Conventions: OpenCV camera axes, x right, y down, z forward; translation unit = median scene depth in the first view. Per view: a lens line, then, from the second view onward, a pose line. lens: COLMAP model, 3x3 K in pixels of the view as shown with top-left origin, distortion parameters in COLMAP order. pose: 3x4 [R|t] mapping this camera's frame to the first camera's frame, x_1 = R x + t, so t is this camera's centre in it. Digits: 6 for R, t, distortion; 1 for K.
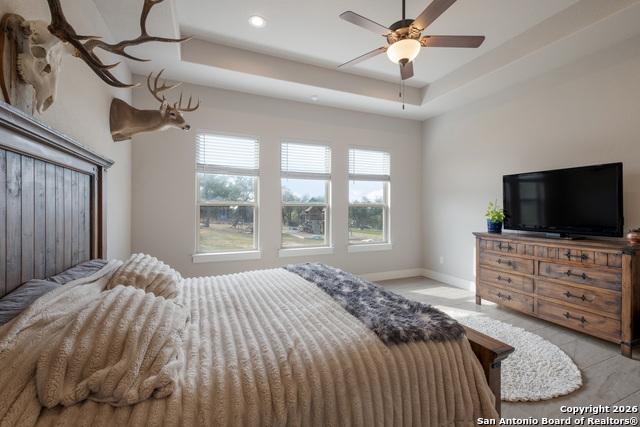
lens RADIAL K [[274.5, 0, 321.1], [0, 274.5, 210.9], [0, 0, 1]] dist [0.004852, -0.001491]
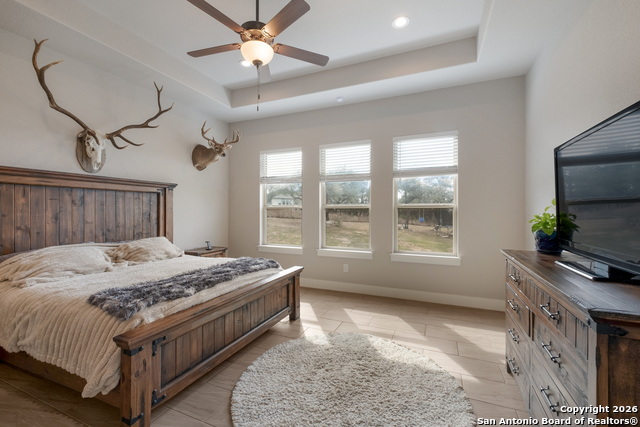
lens RADIAL K [[274.5, 0, 325.0], [0, 274.5, 212.2], [0, 0, 1]] dist [0.004852, -0.001491]
pose [[0.689403, 0.000121, -0.724378, 0.584650], [-0.003283, 0.999990, -0.002957, 0.000860], [0.724370, 0.004417, 0.689397, 0.242669]]
